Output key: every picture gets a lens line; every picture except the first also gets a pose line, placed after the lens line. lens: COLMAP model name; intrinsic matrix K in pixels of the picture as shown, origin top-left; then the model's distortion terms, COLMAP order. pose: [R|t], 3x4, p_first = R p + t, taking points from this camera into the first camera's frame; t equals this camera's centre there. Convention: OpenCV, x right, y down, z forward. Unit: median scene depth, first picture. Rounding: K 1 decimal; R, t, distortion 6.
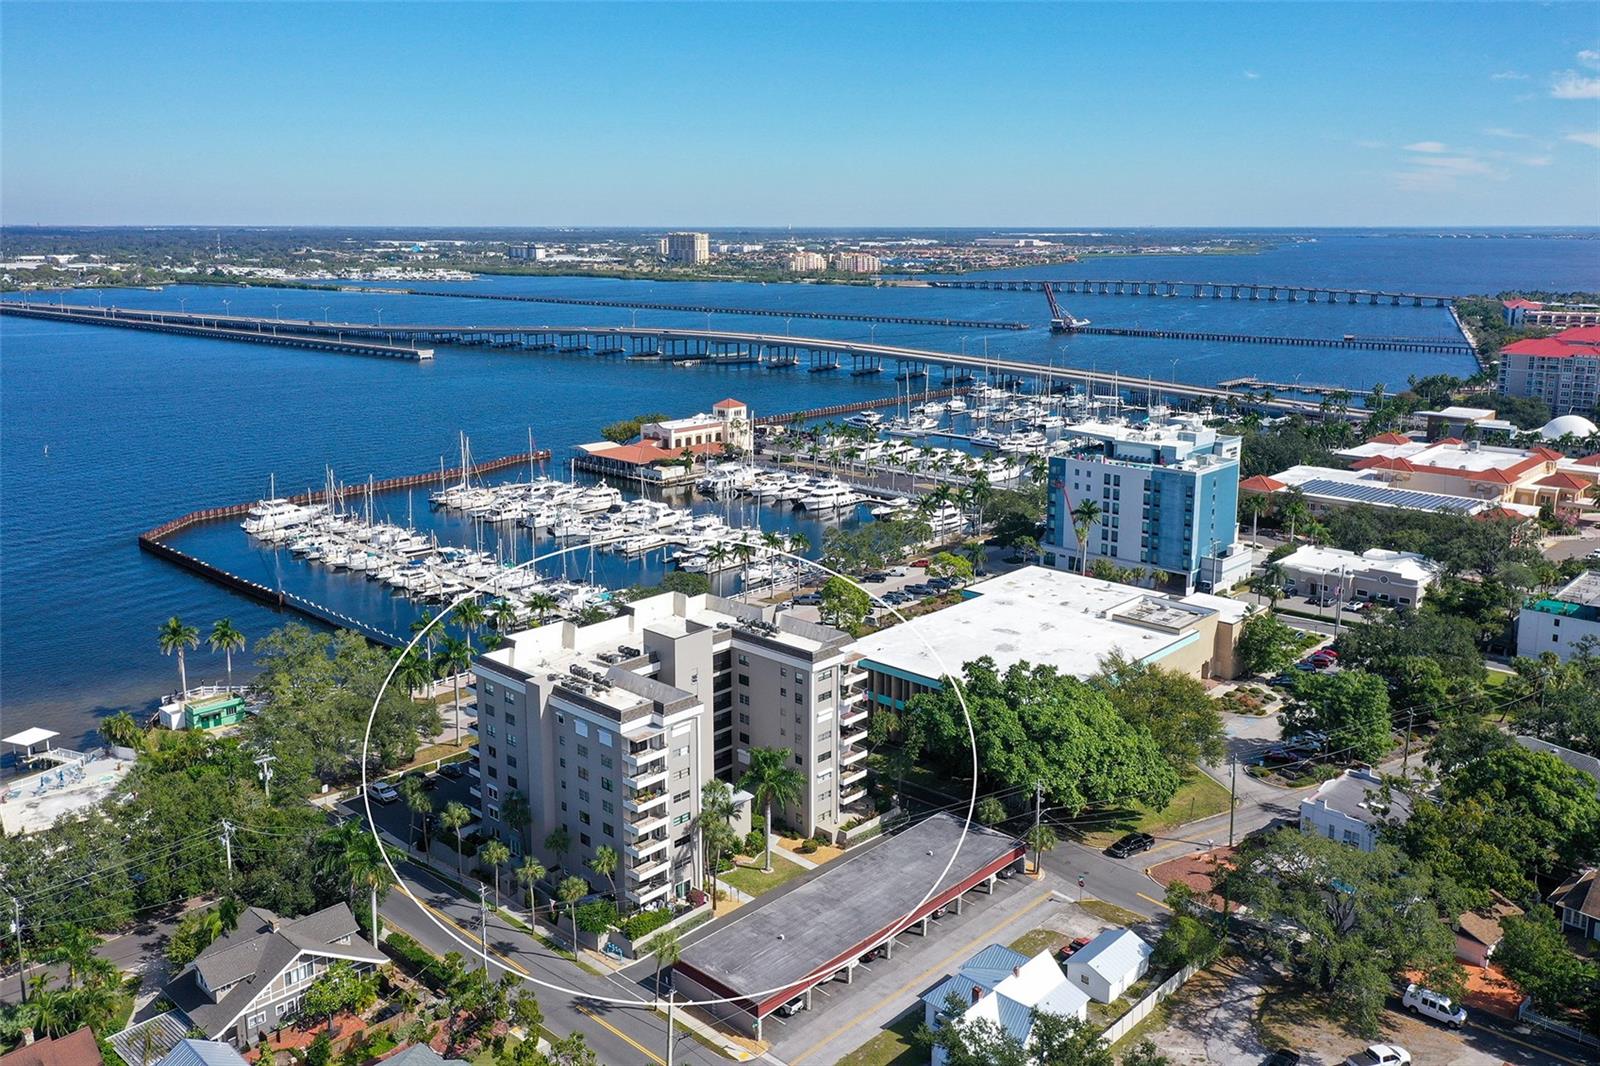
lens RADIAL K [[1296.7, 0, 804.1], [0, 1296.7, 471.9], [0, 0, 1]] dist [0.020220, -0.003312]
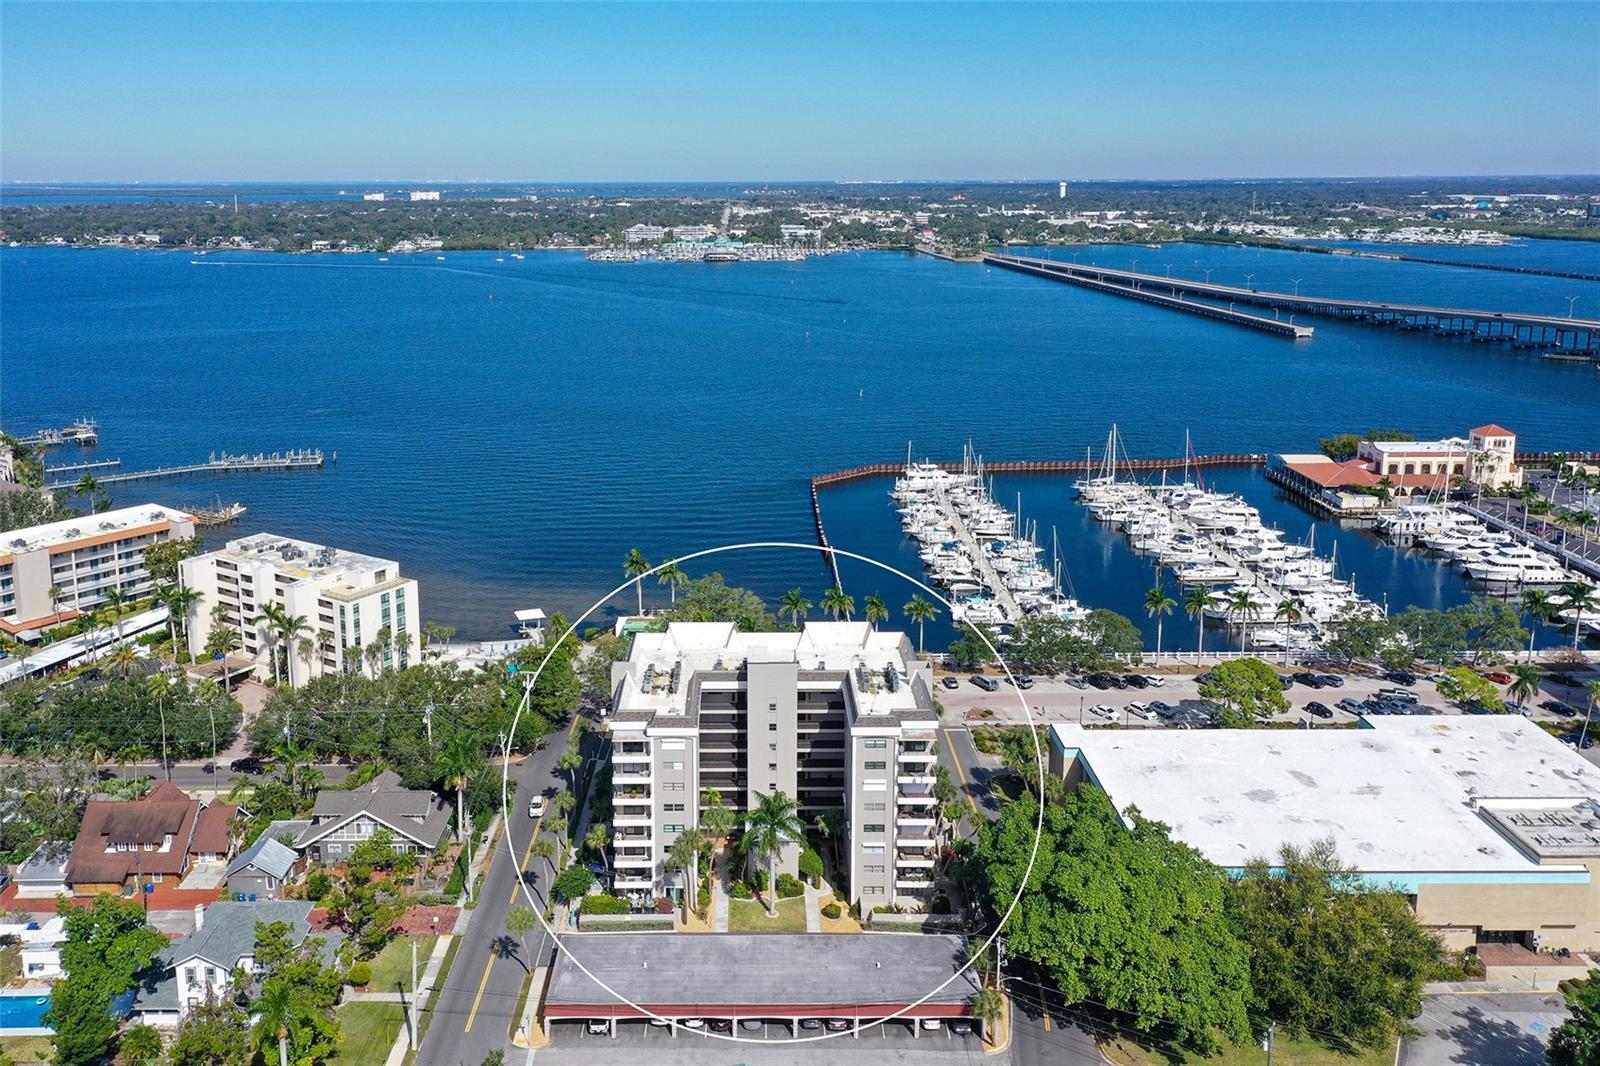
lens RADIAL K [[1308.4, 0, 744.1], [0, 1308.4, 425.8], [0, 0, 1]] dist [0.022848, -0.010306]
pose [[0.679691, 0.132123, -0.721501, 0.343807], [-0.131796, 0.989633, 0.057066, -0.064666], [0.721561, 0.056304, 0.690058, 0.144504]]
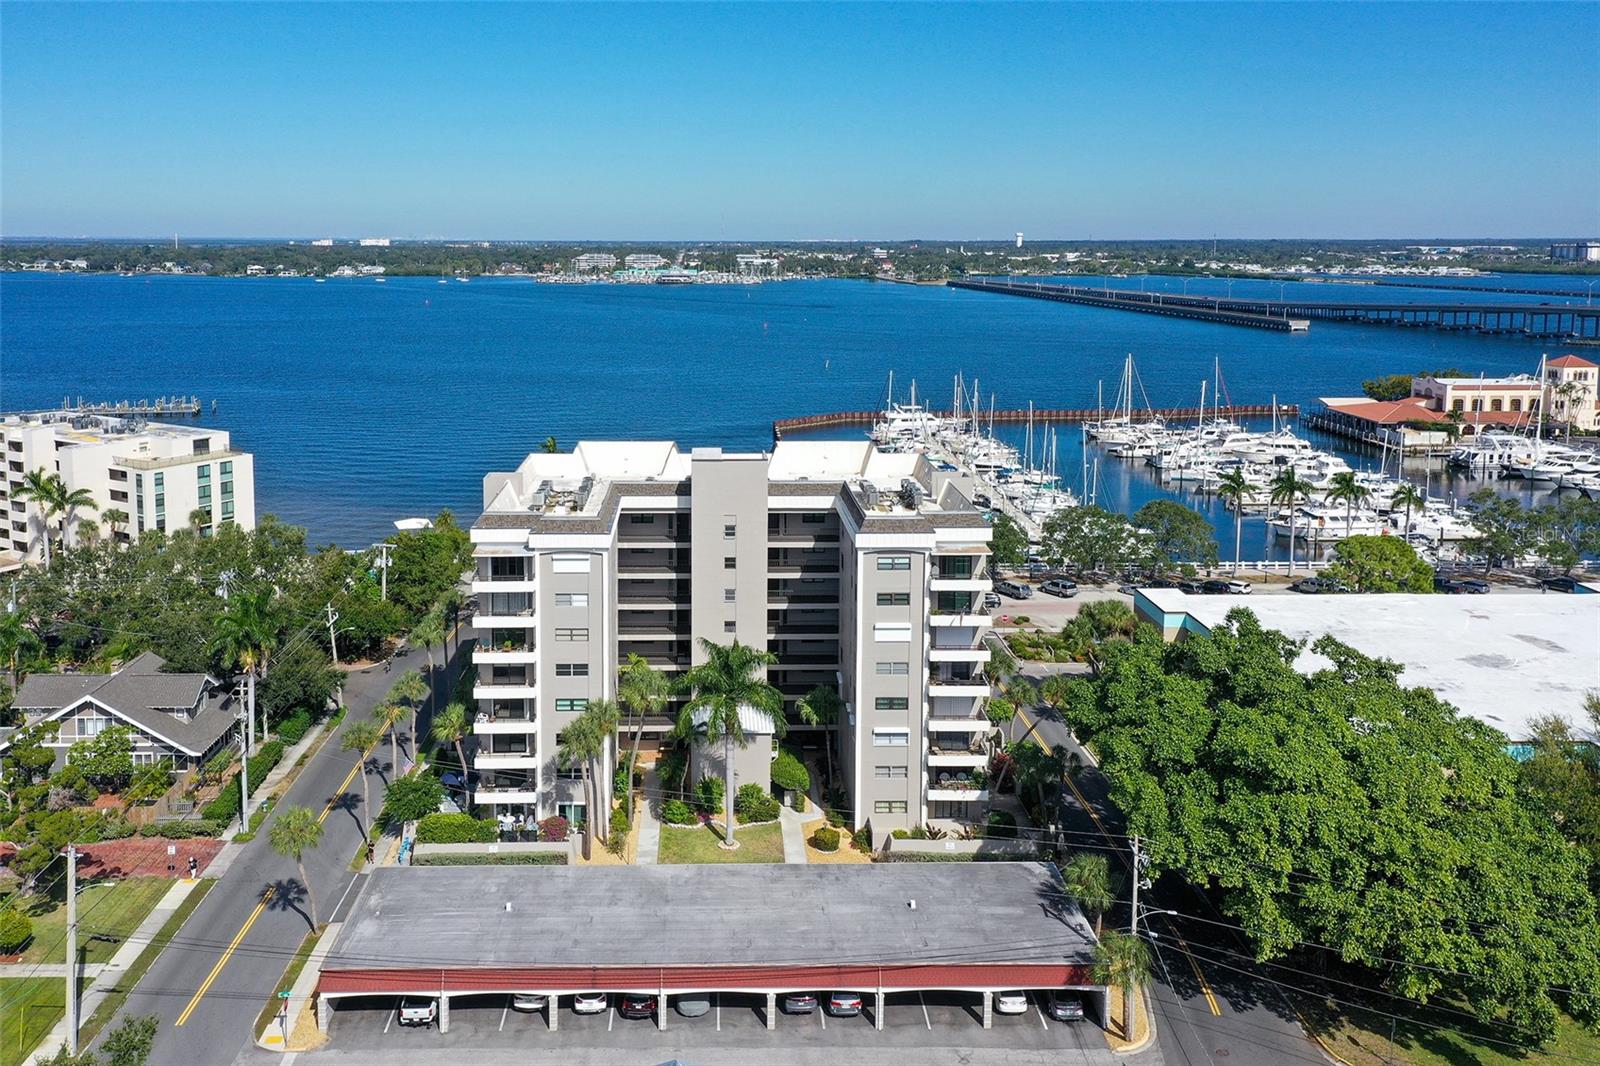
lens RADIAL K [[1320.0, 0, 727.8], [0, 1320.0, 378.5], [0, 0, 1]] dist [0.026569, -0.006828]
pose [[0.695266, 0.074922, -0.714837, 0.219901], [-0.134562, 0.990536, -0.027060, 0.056052], [0.706044, 0.115004, 0.698767, 0.288126]]
